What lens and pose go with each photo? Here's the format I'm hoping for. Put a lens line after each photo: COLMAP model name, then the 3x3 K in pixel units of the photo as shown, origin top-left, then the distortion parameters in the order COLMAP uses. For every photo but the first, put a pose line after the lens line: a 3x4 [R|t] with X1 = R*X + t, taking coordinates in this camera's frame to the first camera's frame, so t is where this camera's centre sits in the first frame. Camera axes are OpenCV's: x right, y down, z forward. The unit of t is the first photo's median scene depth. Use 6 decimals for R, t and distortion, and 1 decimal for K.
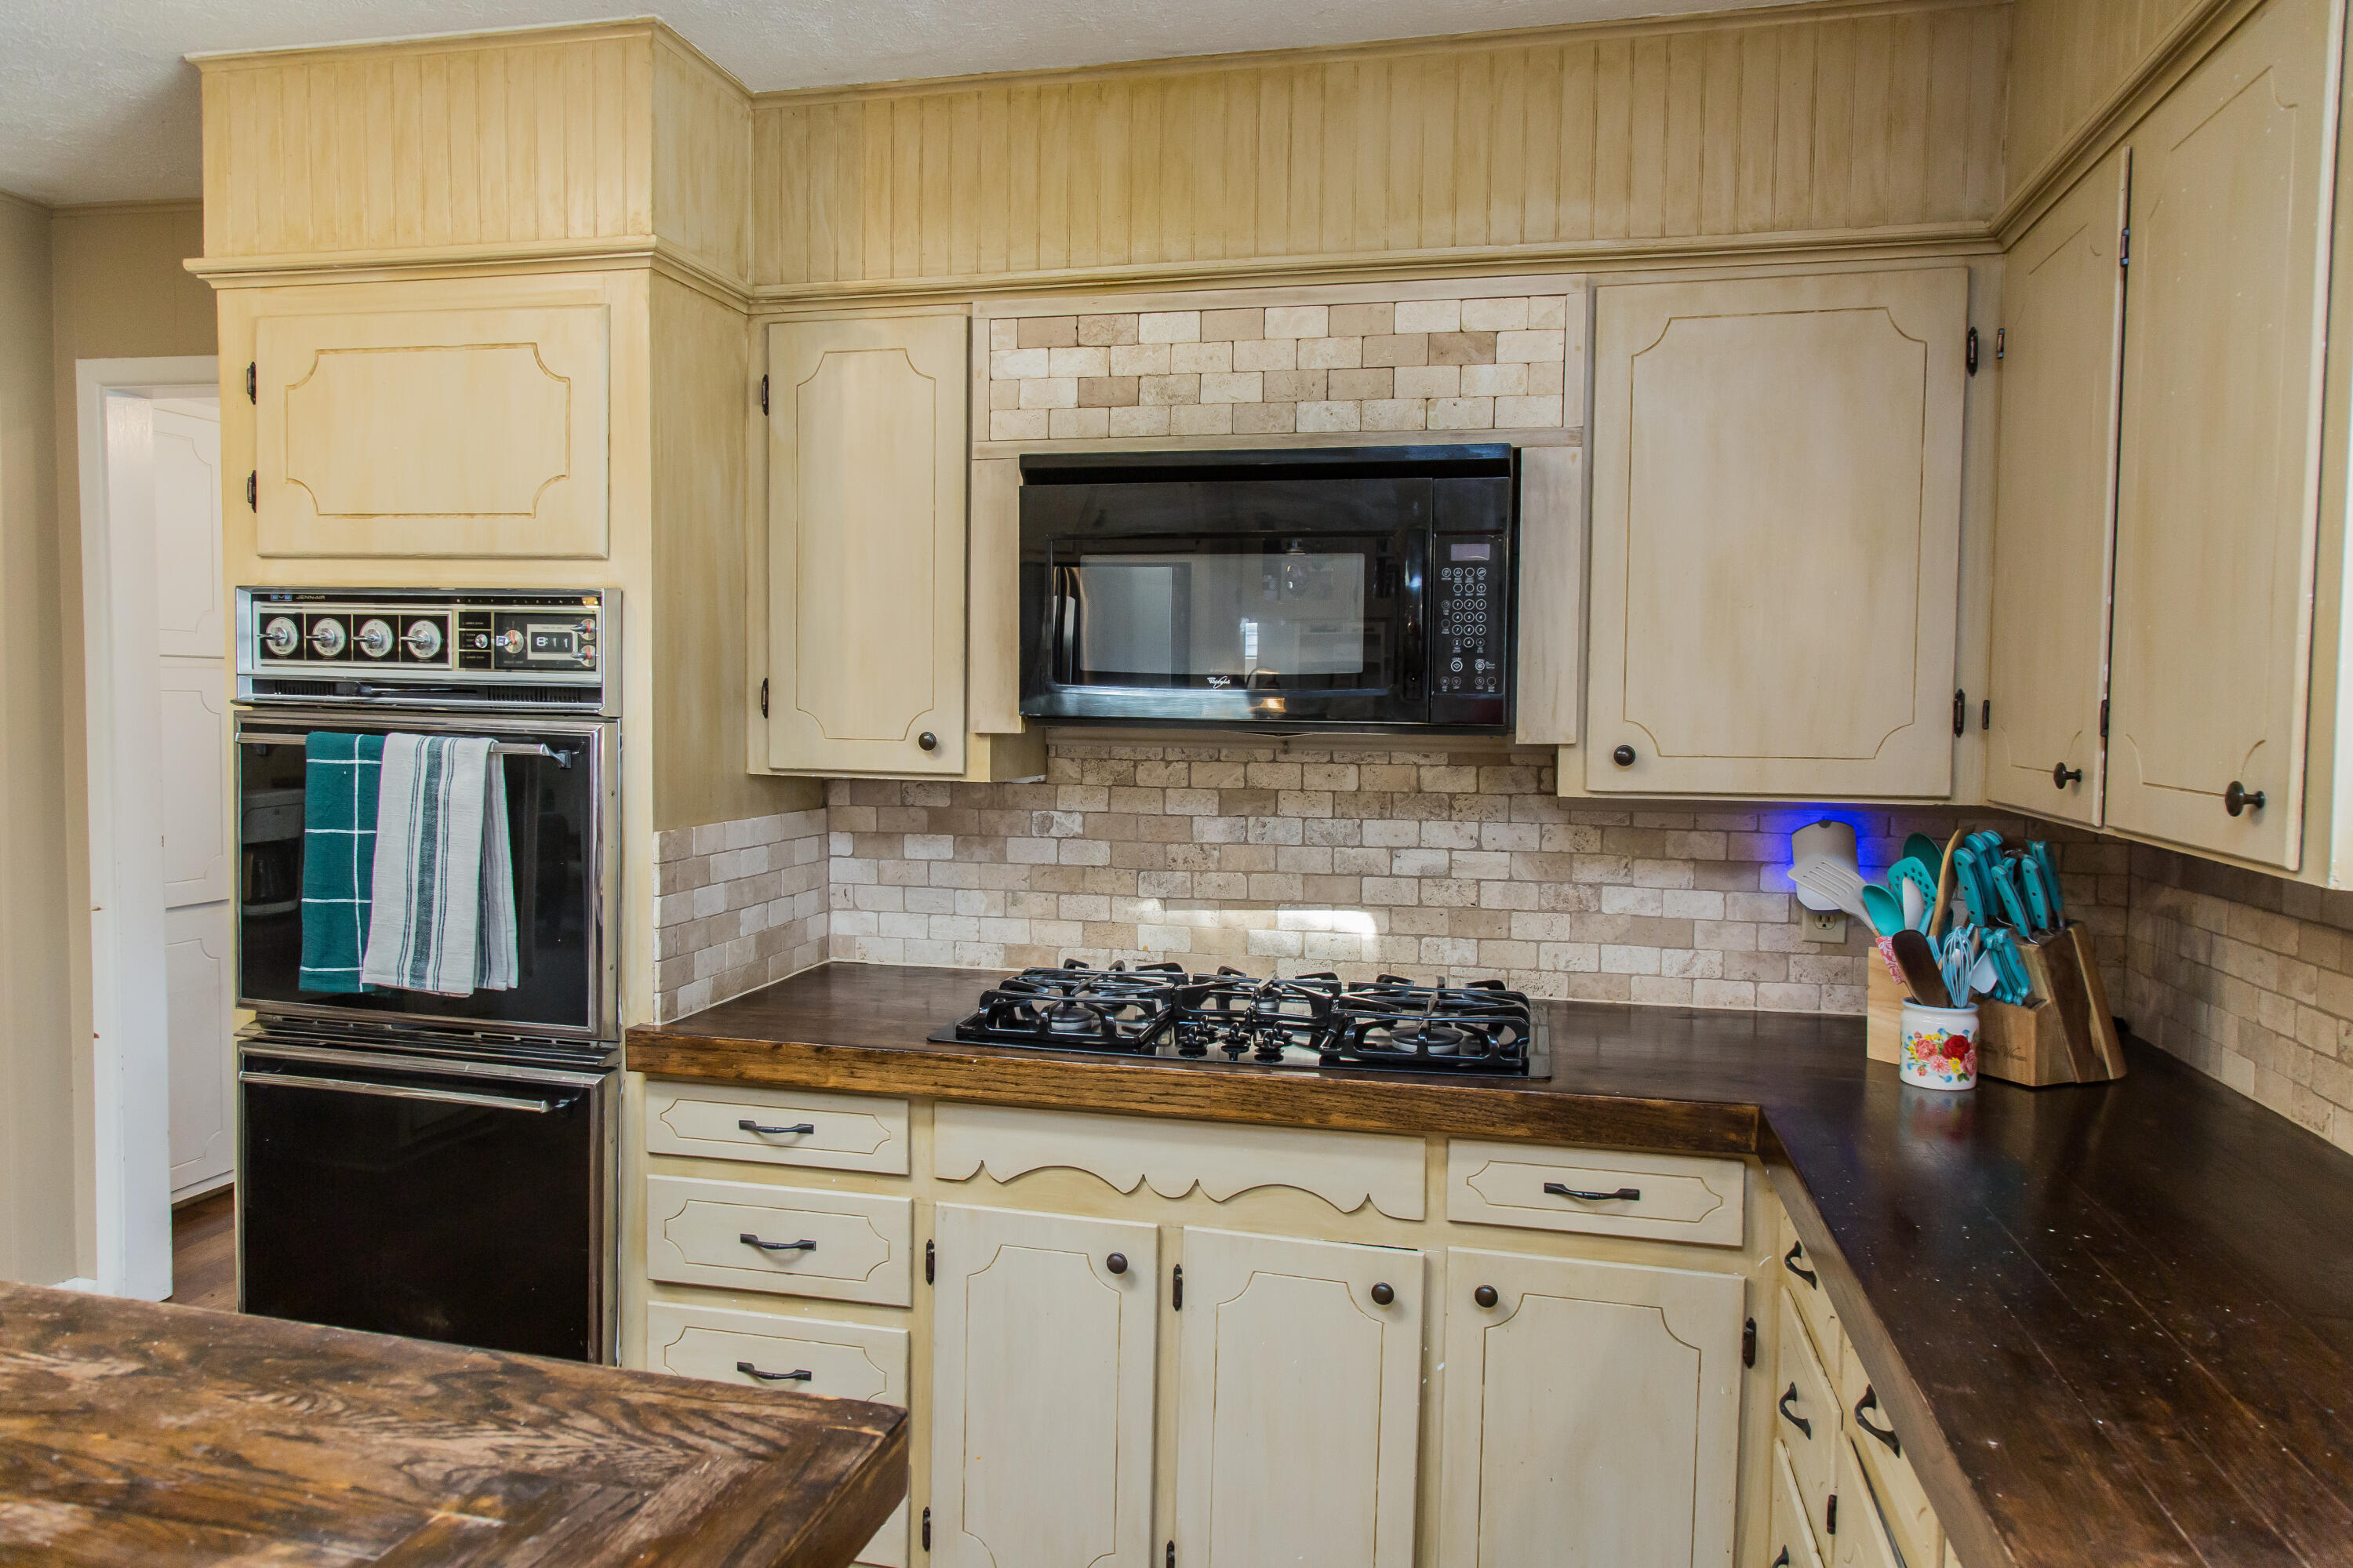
lens RADIAL K [[1538.4, 0, 1168.5], [0, 1538.4, 784.4], [0, 0, 1]] dist [-0.006543, 0.011815]
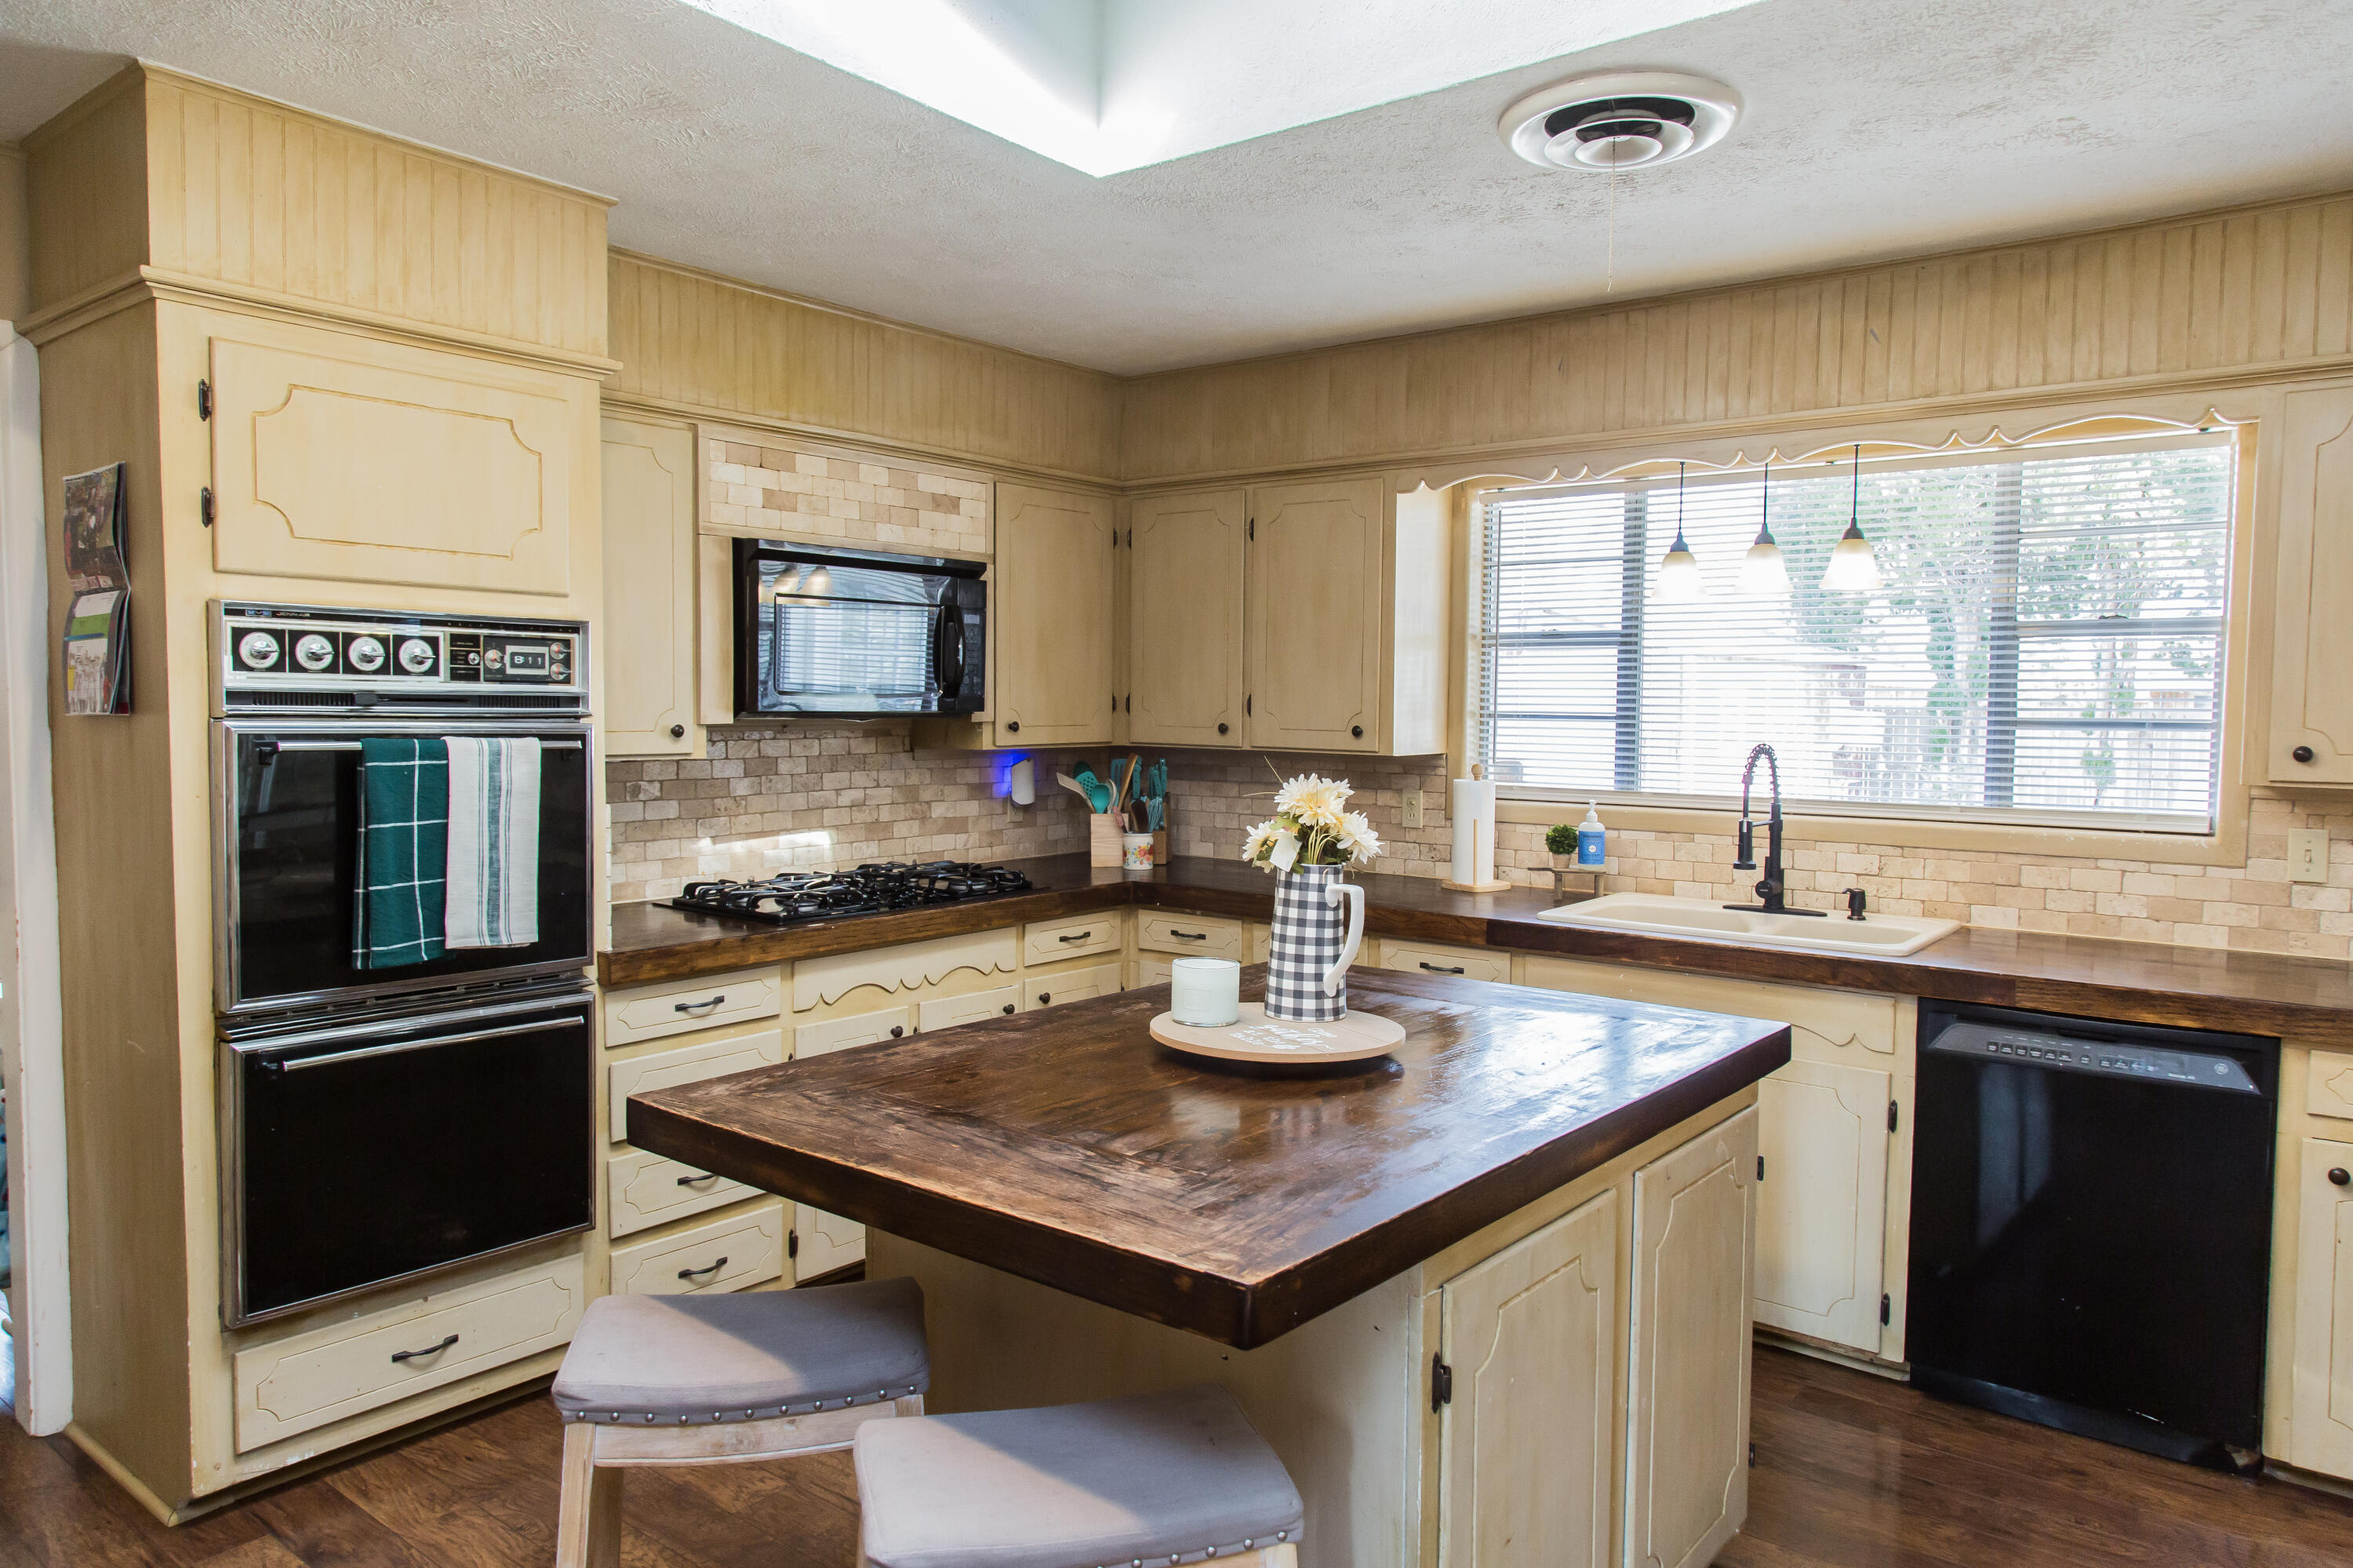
lens RADIAL K [[1538.4, 0, 1177.8], [0, 1538.4, 794.8], [0, 0, 1]] dist [-0.006543, 0.011815]
pose [[0.429199, -0.067229, 0.900705, -1.301082], [0.046431, 0.997550, 0.052333, -0.023833], [-0.902016, 0.019359, 0.431268, -0.018174]]
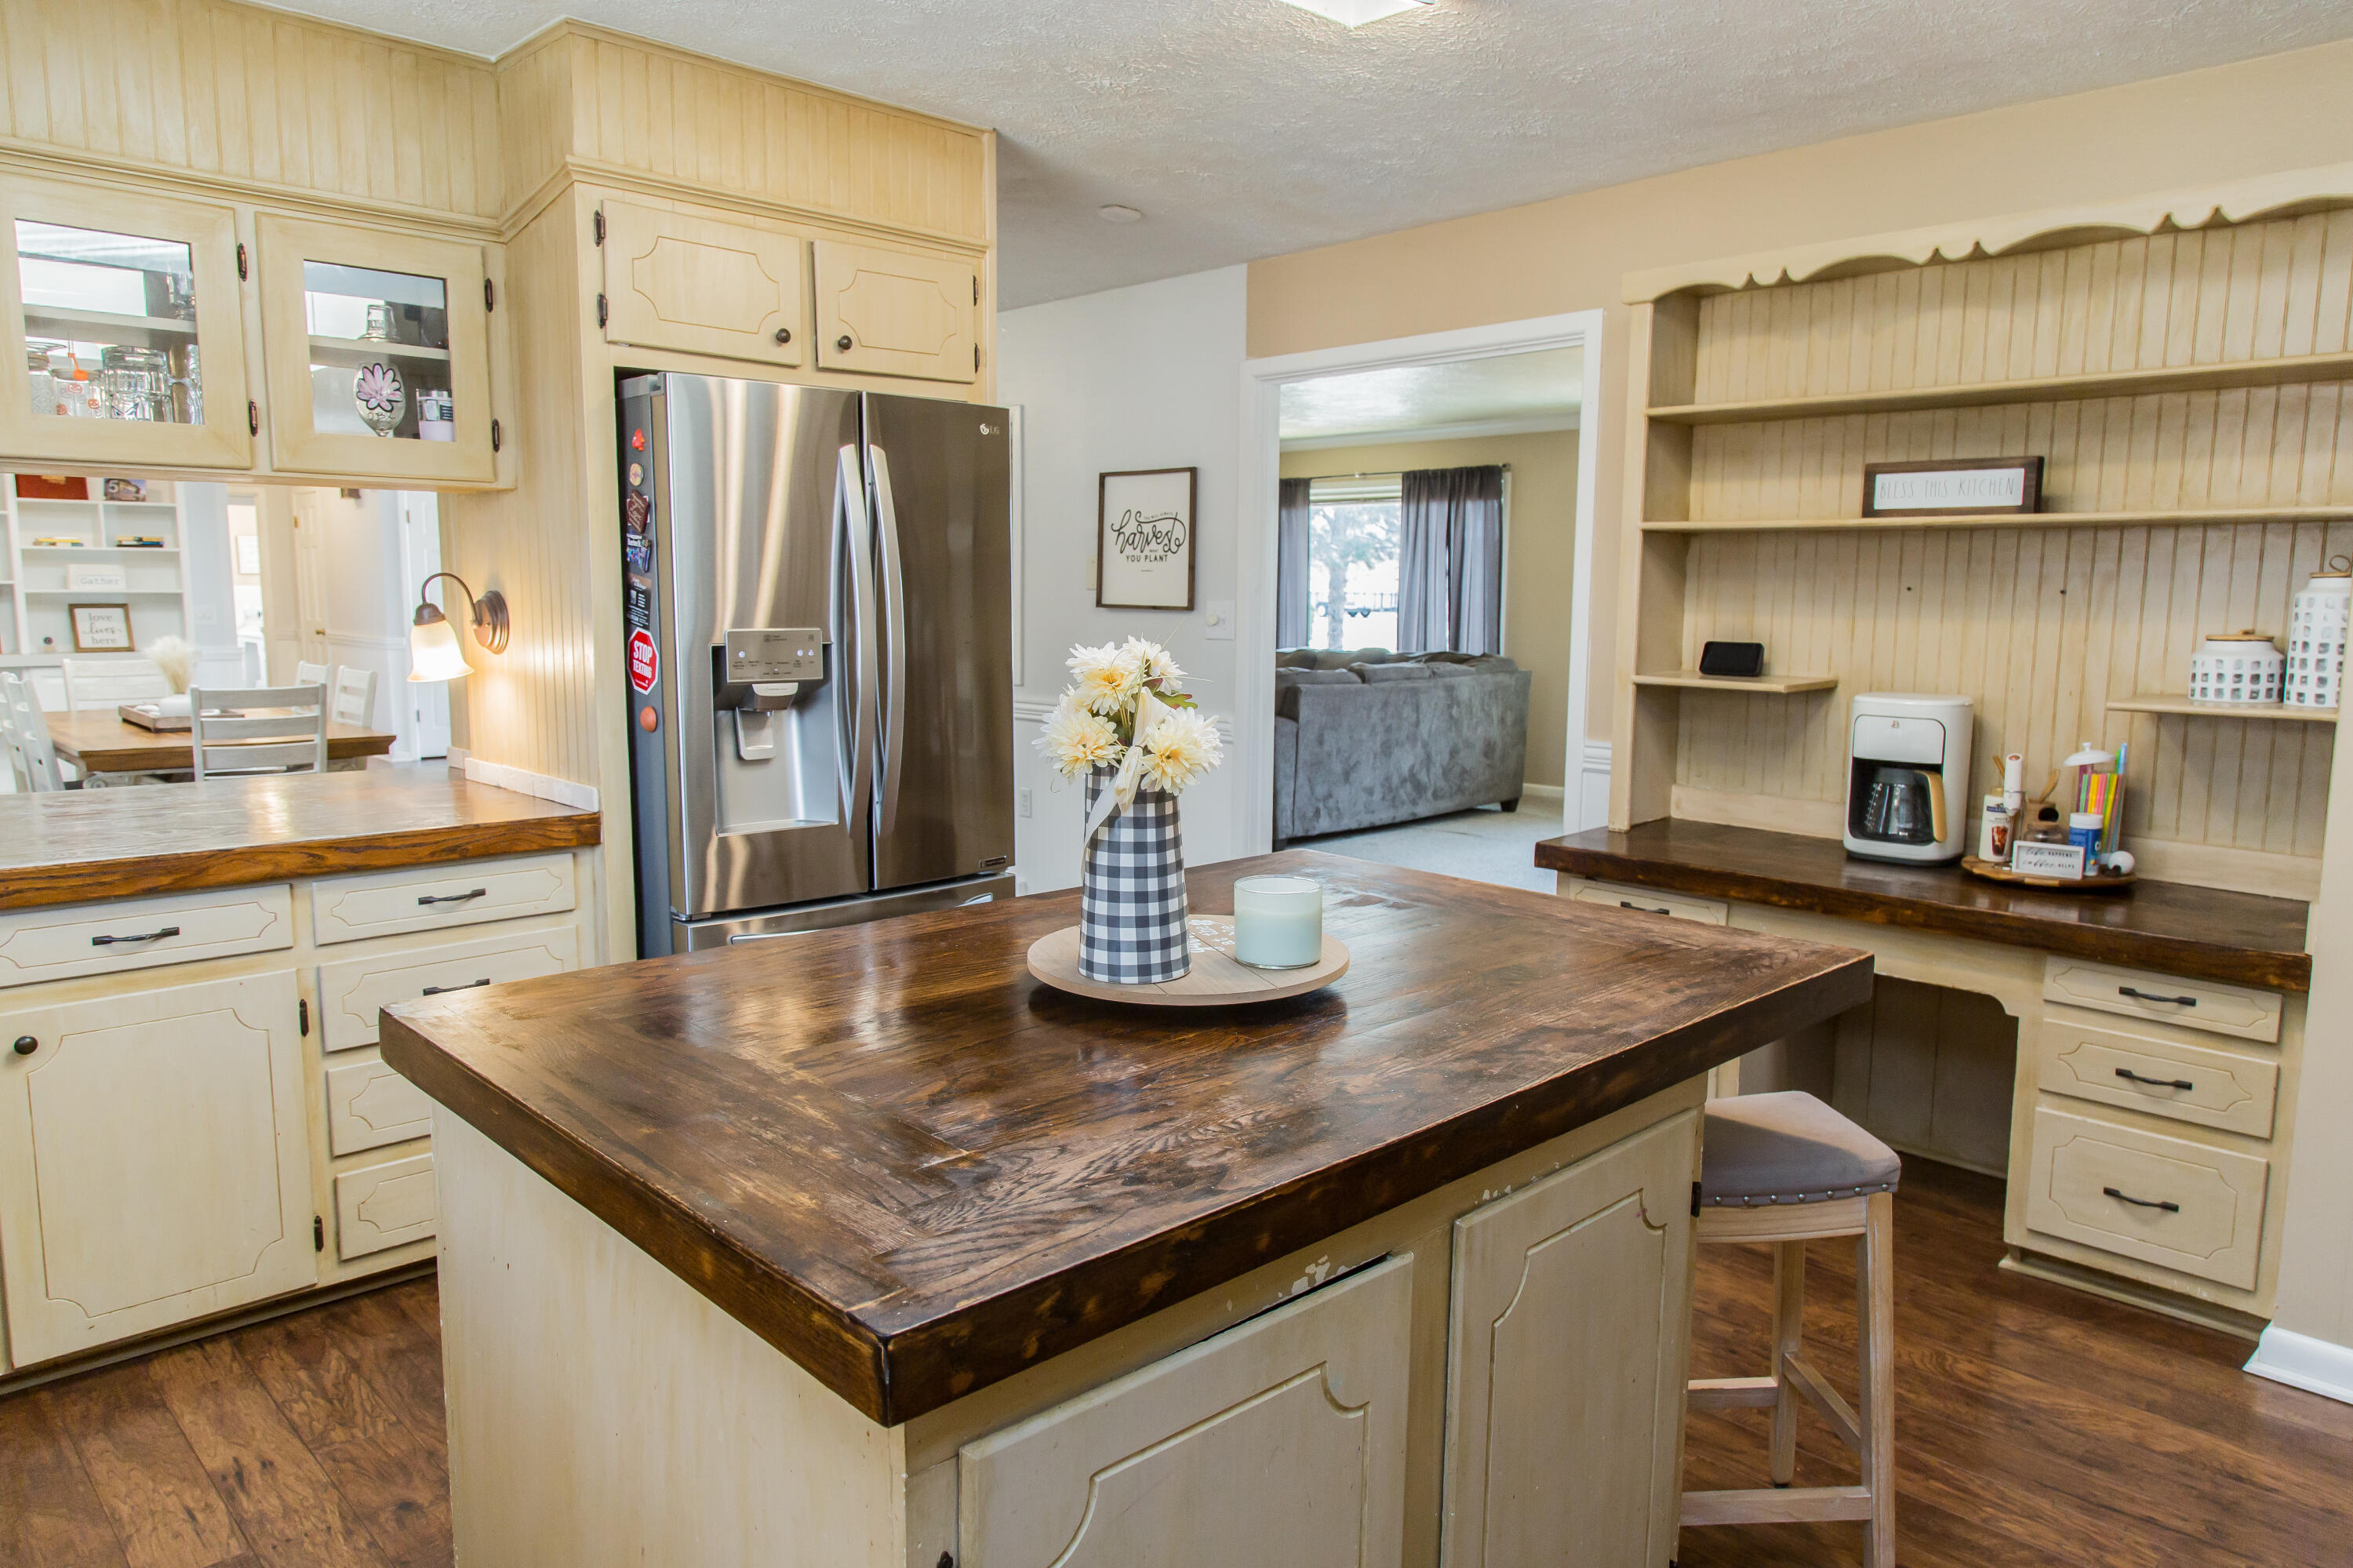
lens RADIAL K [[1538.4, 0, 1156.2], [0, 1538.4, 779.9], [0, 0, 1]] dist [-0.006543, 0.011815]
pose [[-0.547350, 0.083264, -0.832752, 0.207320], [-0.065693, 0.987694, 0.141935, -0.016769], [0.834322, 0.132394, -0.535144, 0.726468]]
